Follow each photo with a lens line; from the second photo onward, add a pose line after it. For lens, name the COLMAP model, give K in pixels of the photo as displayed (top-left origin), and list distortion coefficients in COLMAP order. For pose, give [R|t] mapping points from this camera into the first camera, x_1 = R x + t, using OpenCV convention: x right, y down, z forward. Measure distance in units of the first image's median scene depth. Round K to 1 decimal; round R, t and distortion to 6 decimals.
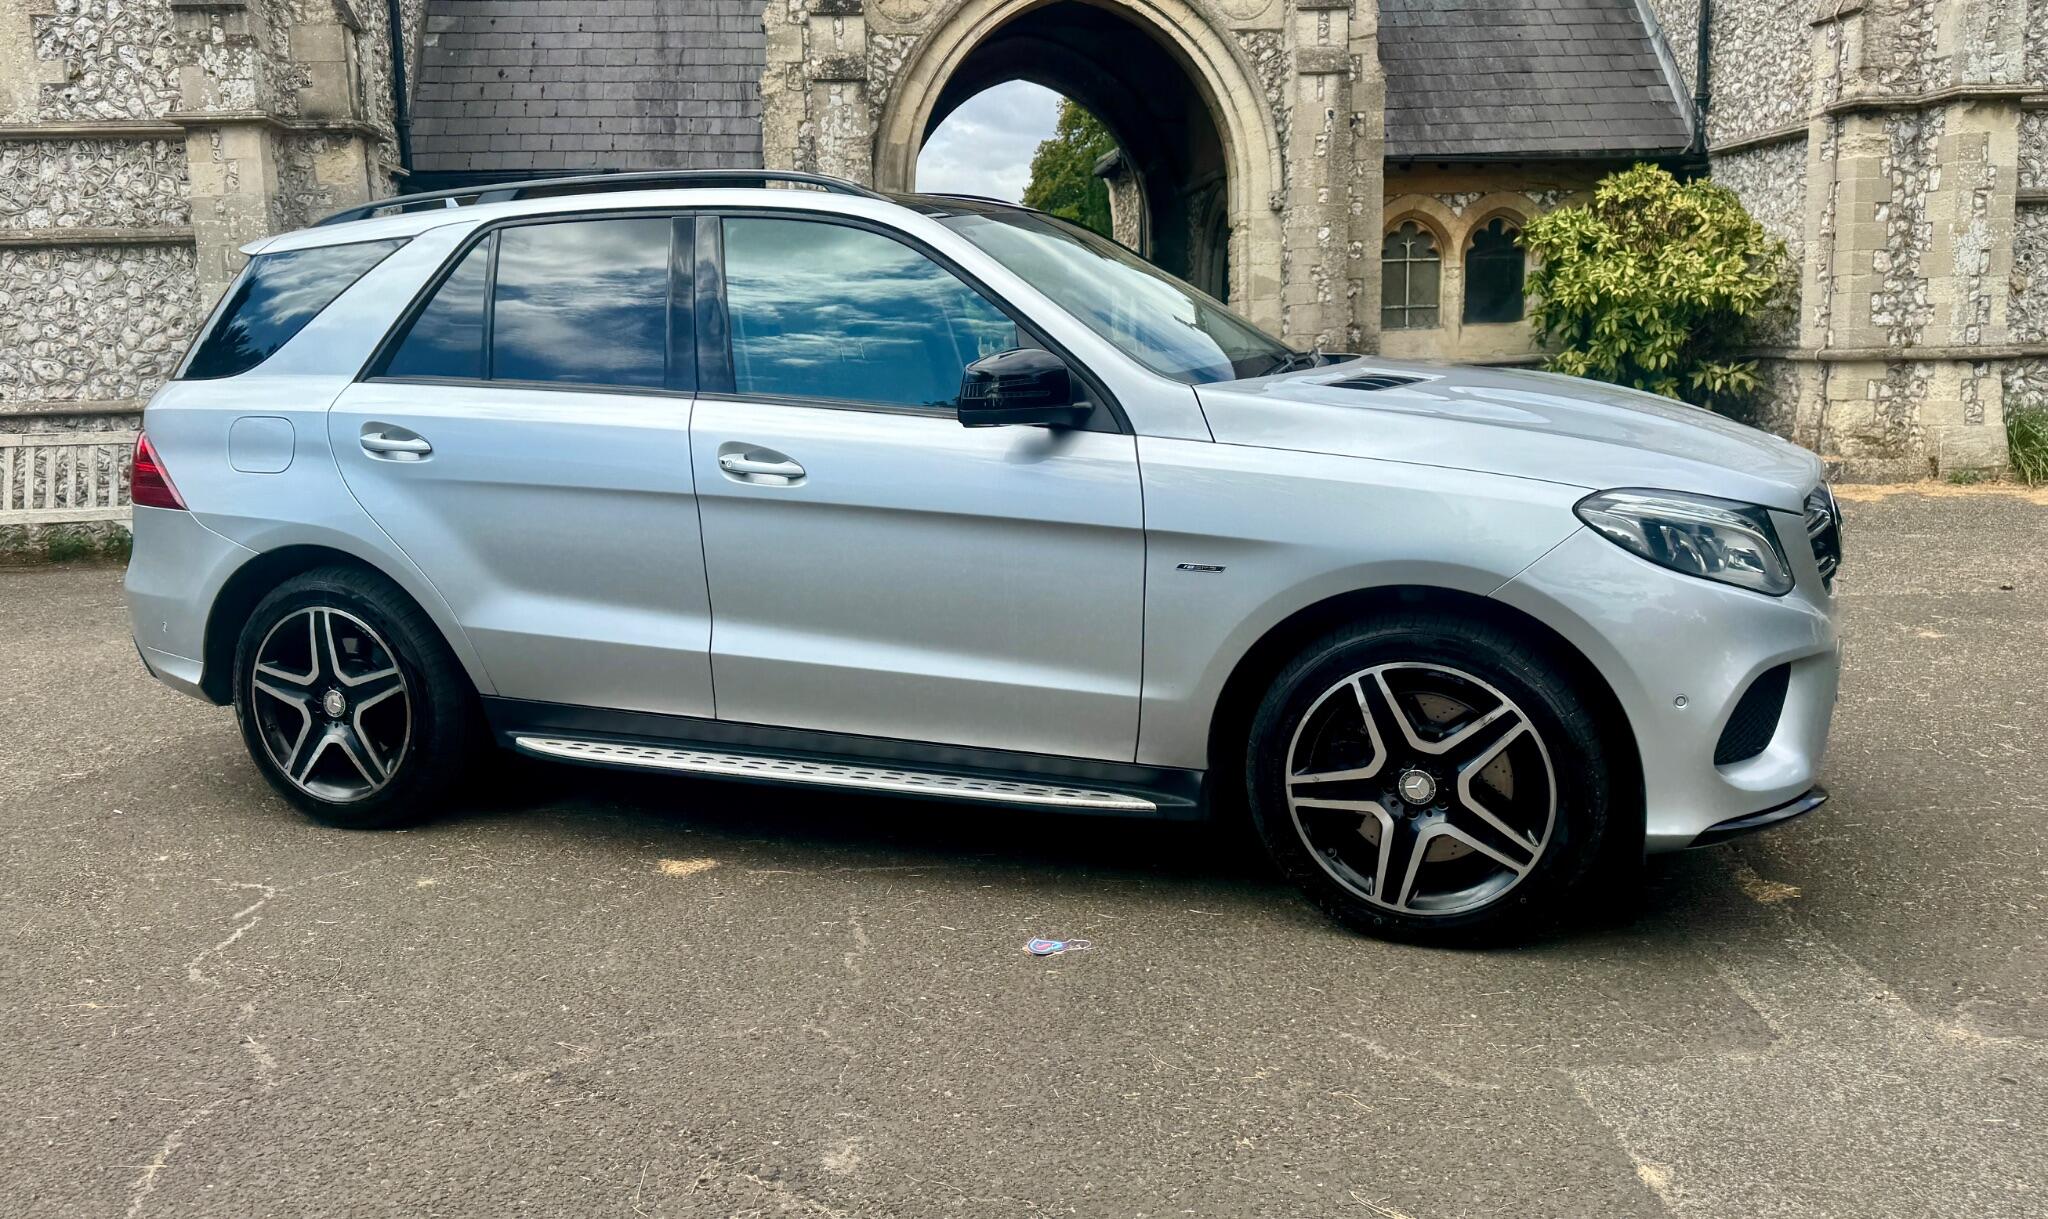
lens RADIAL K [[1585.0, 0, 964.0], [0, 1585.0, 592.0], [0, 0, 1]] dist [0.096599, -0.177147]
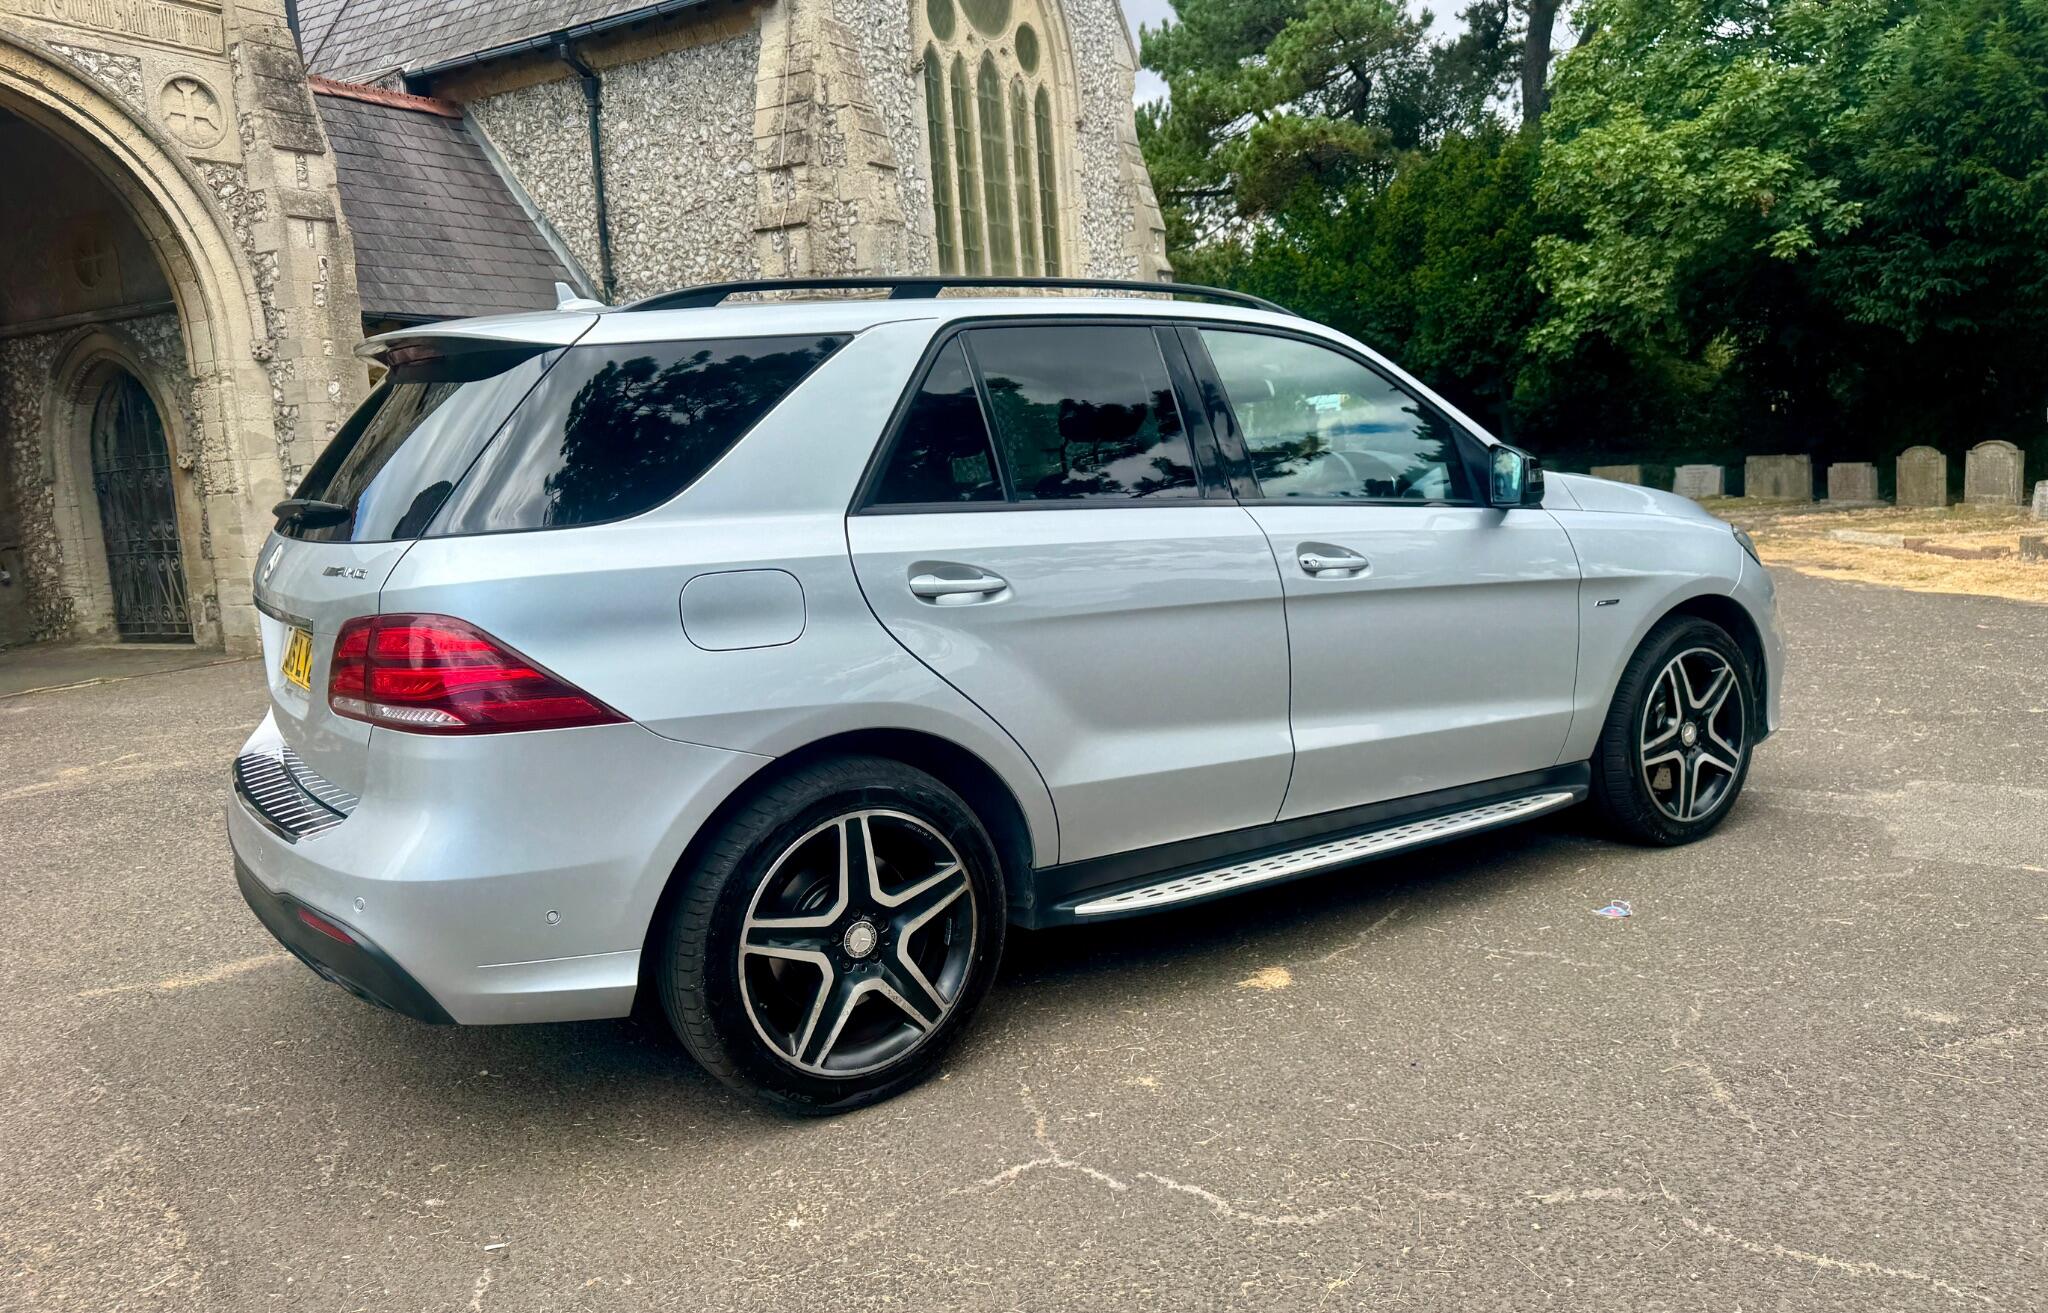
lens RADIAL K [[1540.5, 0, 1082.1], [0, 1540.5, 622.1], [0, 0, 1]] dist [0.058624, -0.079068]
pose [[0.548303, -0.098084, 0.830508, -0.309438], [0.169580, 0.985507, 0.004433, -0.021037], [-0.818905, 0.138407, 0.556990, 0.164214]]
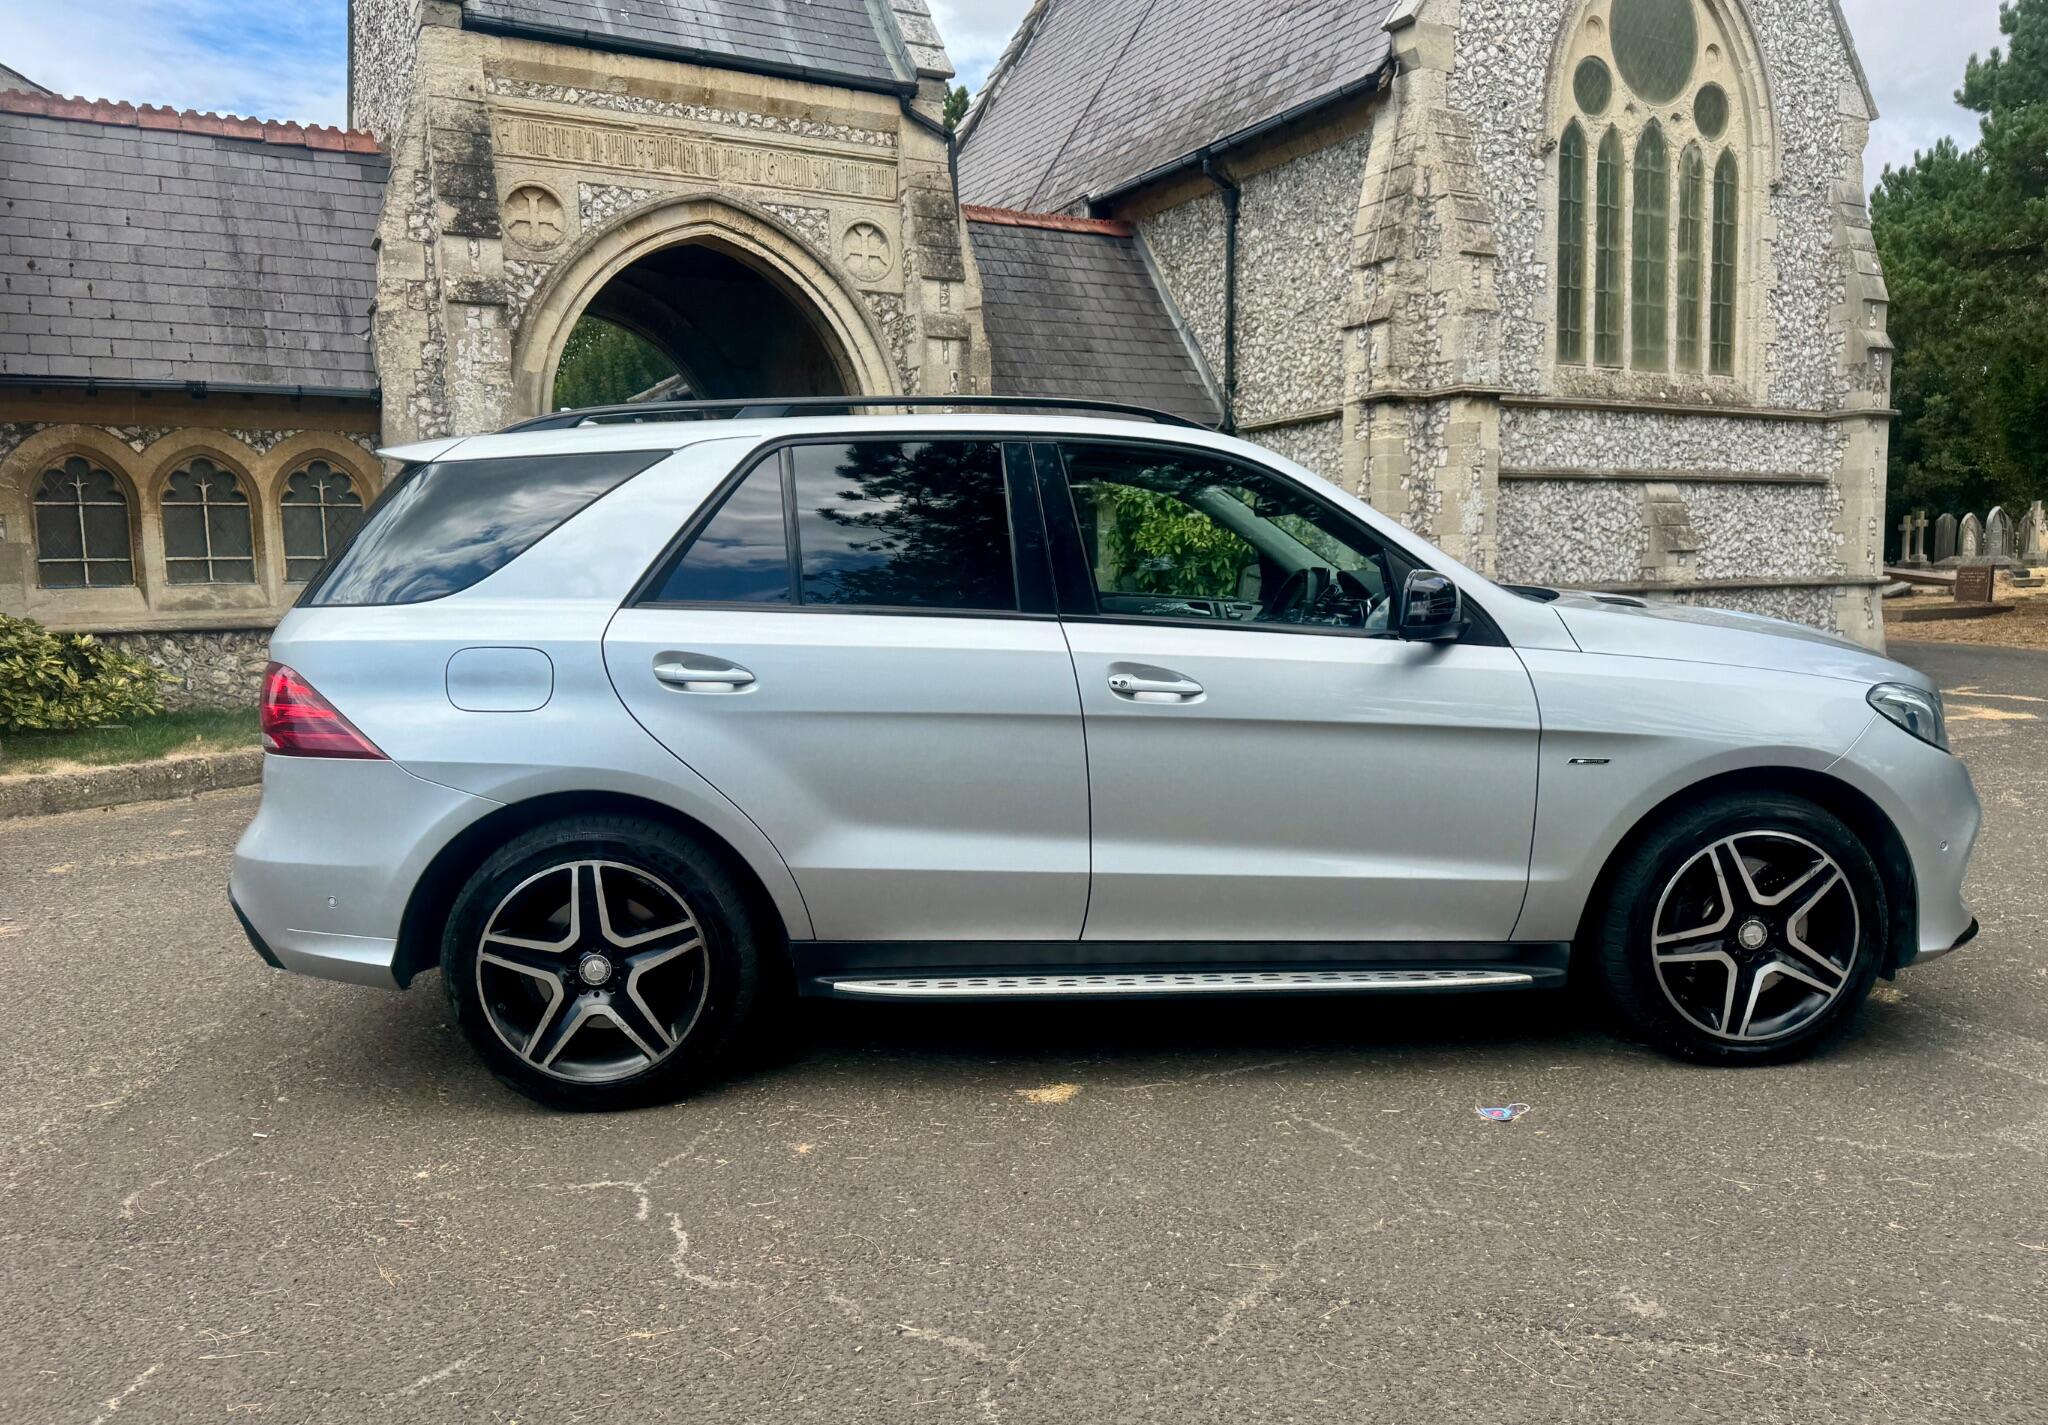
lens RADIAL K [[1536.7, 0, 1049.6], [0, 1536.7, 749.2], [0, 0, 1]] dist [0.083940, -0.146800]
pose [[0.902493, -0.038348, 0.428994, -0.176896], [0.060275, 0.997472, -0.037639, -0.001422], [-0.426466, 0.059826, 0.902523, 0.040123]]
